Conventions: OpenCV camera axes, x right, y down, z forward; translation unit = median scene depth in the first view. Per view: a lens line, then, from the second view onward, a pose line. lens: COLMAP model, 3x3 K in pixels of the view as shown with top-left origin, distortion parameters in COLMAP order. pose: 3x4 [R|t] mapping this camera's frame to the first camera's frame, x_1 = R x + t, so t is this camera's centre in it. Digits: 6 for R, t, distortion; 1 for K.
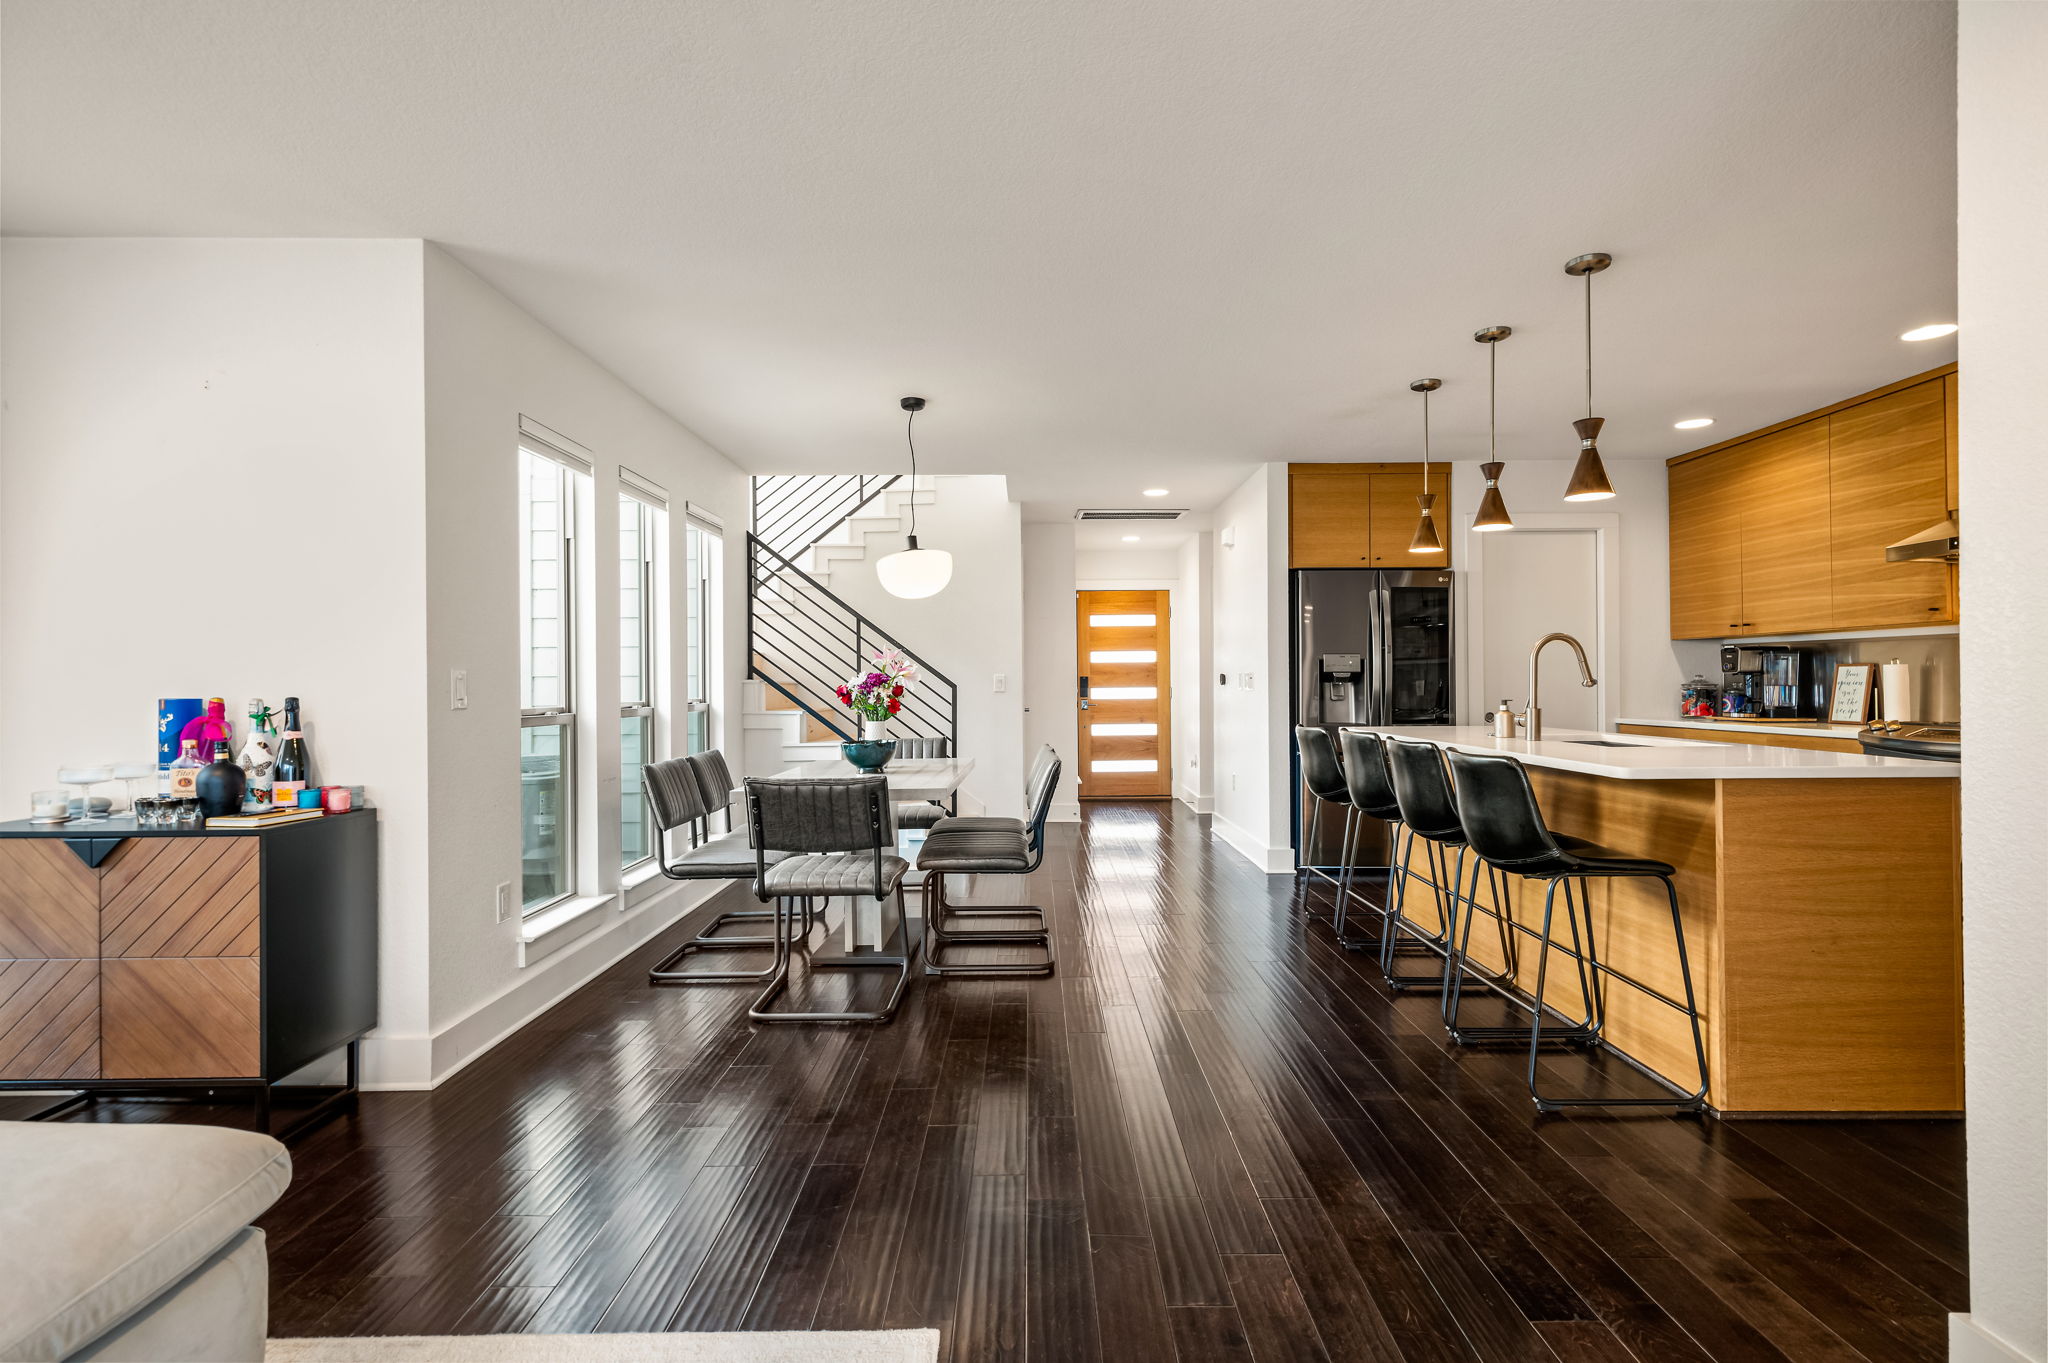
lens RADIAL K [[935.6, 0, 1032.0], [0, 935.6, 681.9], [0, 0, 1]] dist [0.003850, 0.000707]
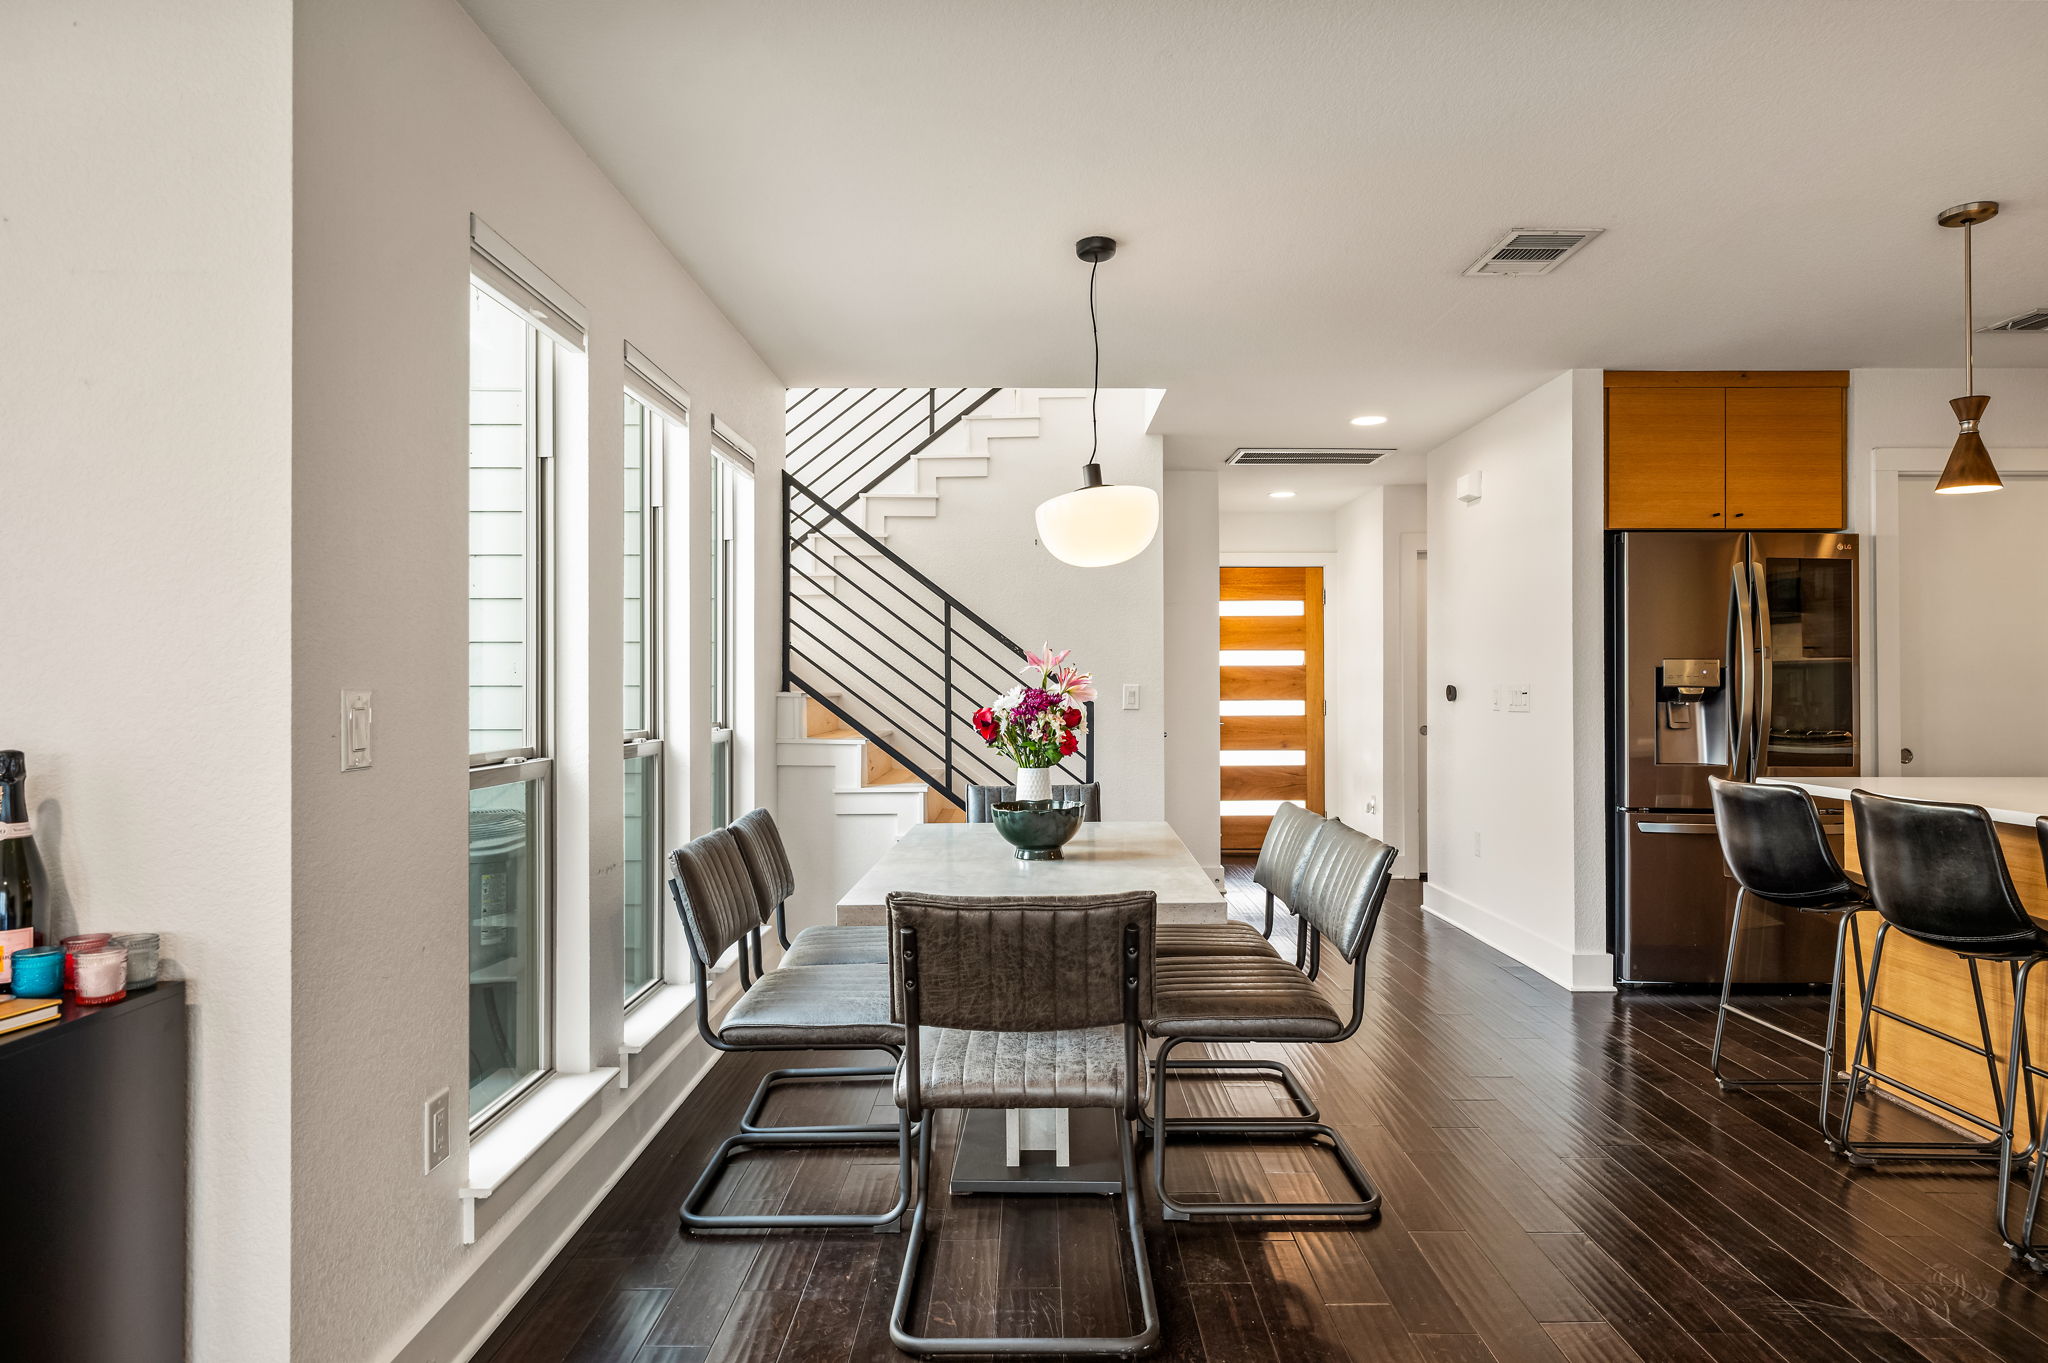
lens RADIAL K [[1102.2, 0, 1016.0], [0, 1102.2, 675.8], [0, 0, 1]] dist [-0.001632, 0.001079]
pose [[0.999969, 0.006006, -0.005005, -0.145363], [-0.006036, 0.999965, -0.005849, -0.011139], [0.004970, 0.005879, 0.999970, 0.233809]]
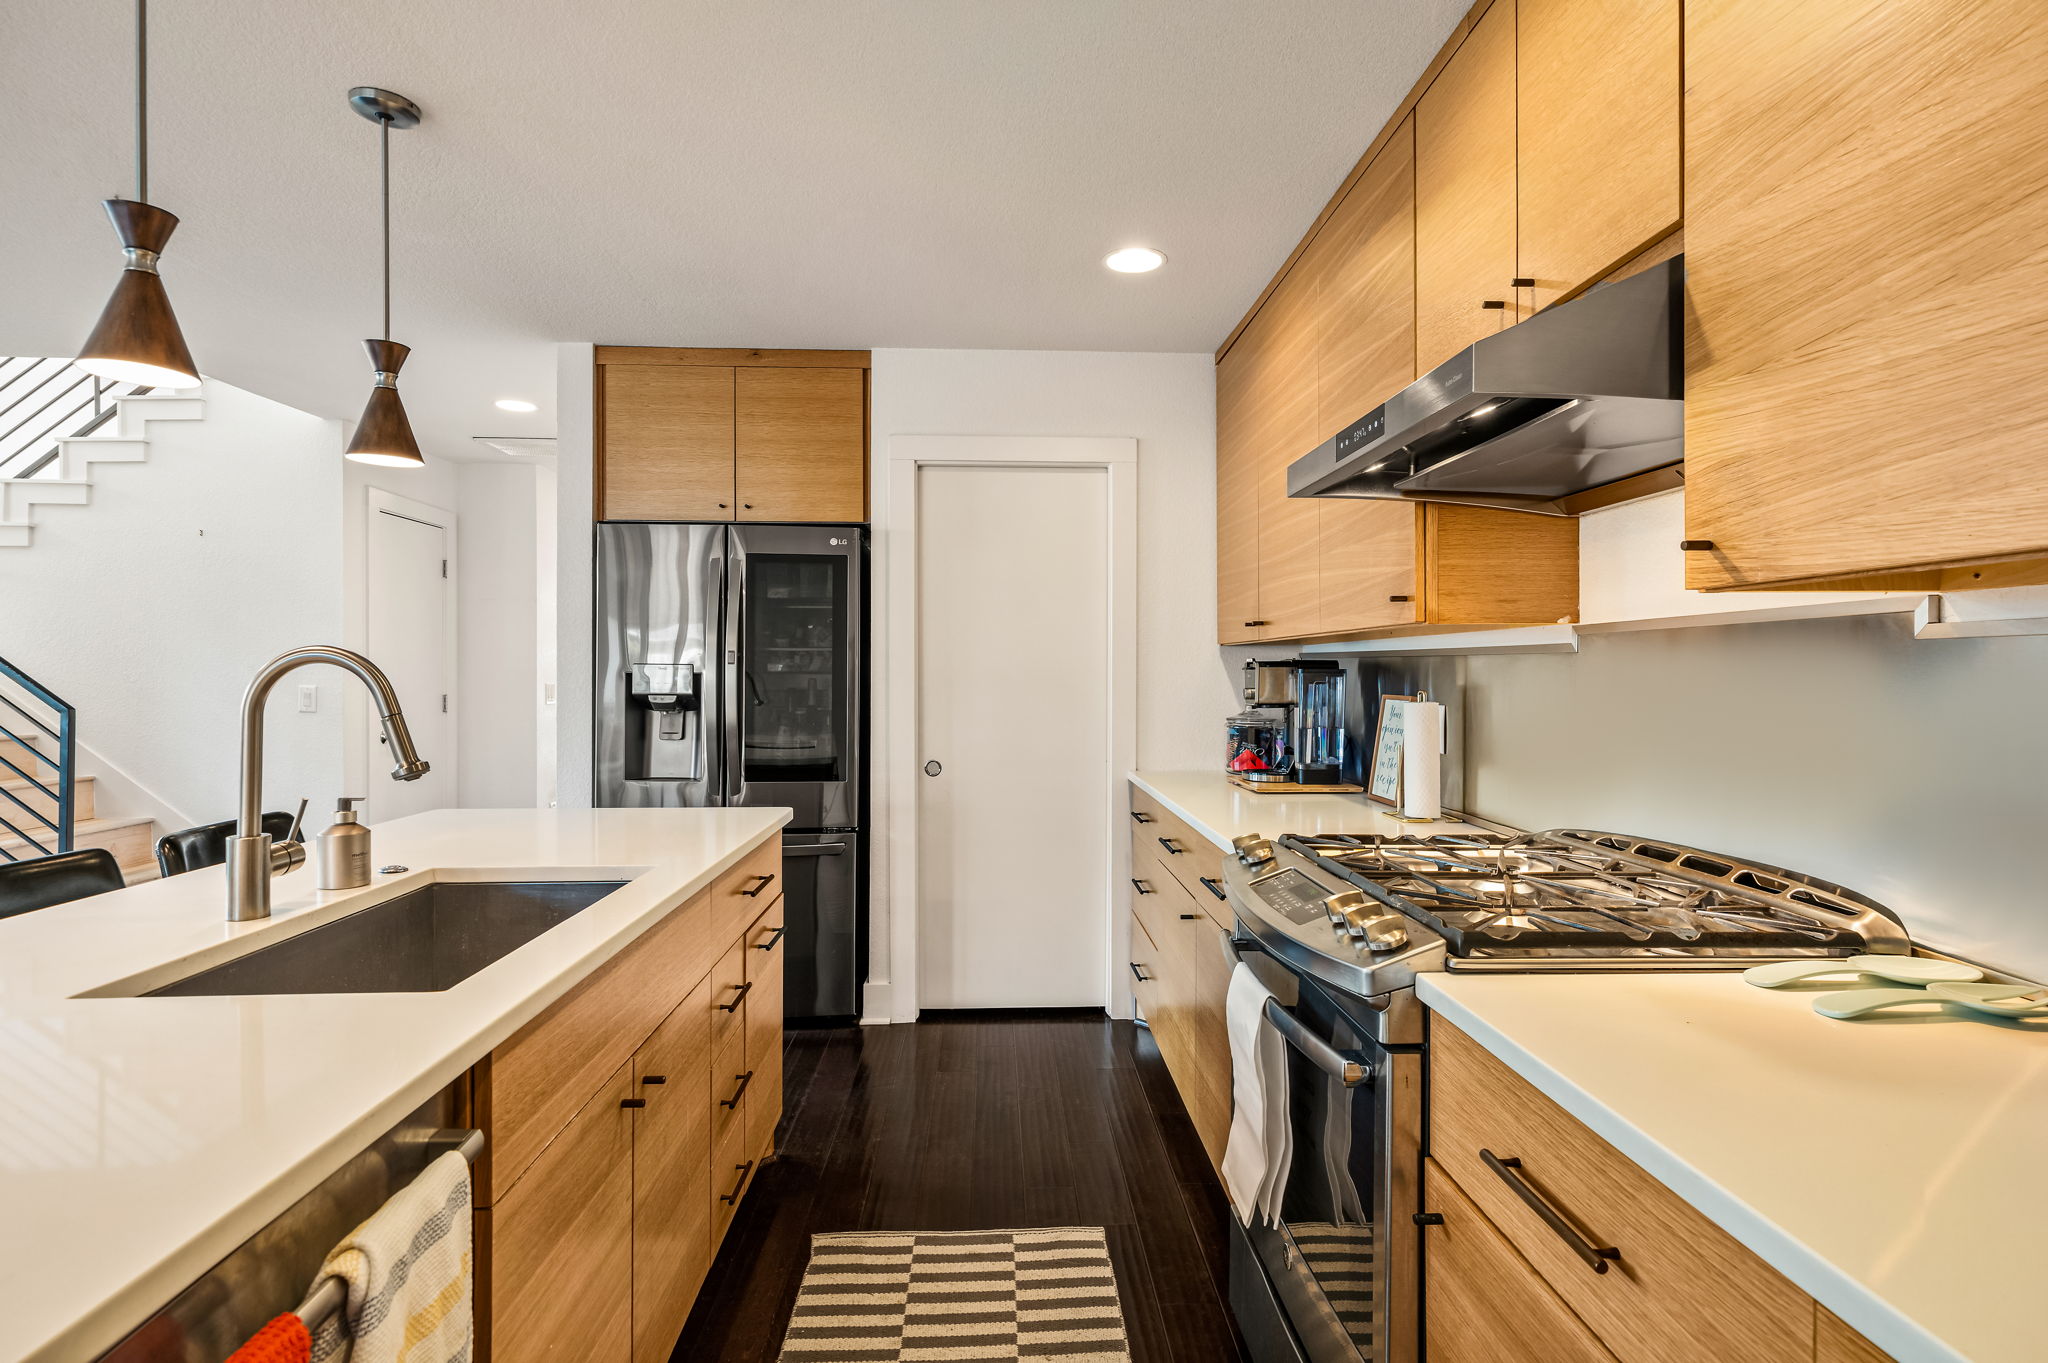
lens RADIAL K [[963.1, 0, 1028.3], [0, 963.1, 679.2], [0, 0, 1]] dist [0.005441, 0.001004]
pose [[0.999668, 0.008553, 0.024286, 0.573195], [-0.008849, 0.999887, 0.012113, -0.030579], [-0.024180, -0.012324, 0.999632, 0.393357]]
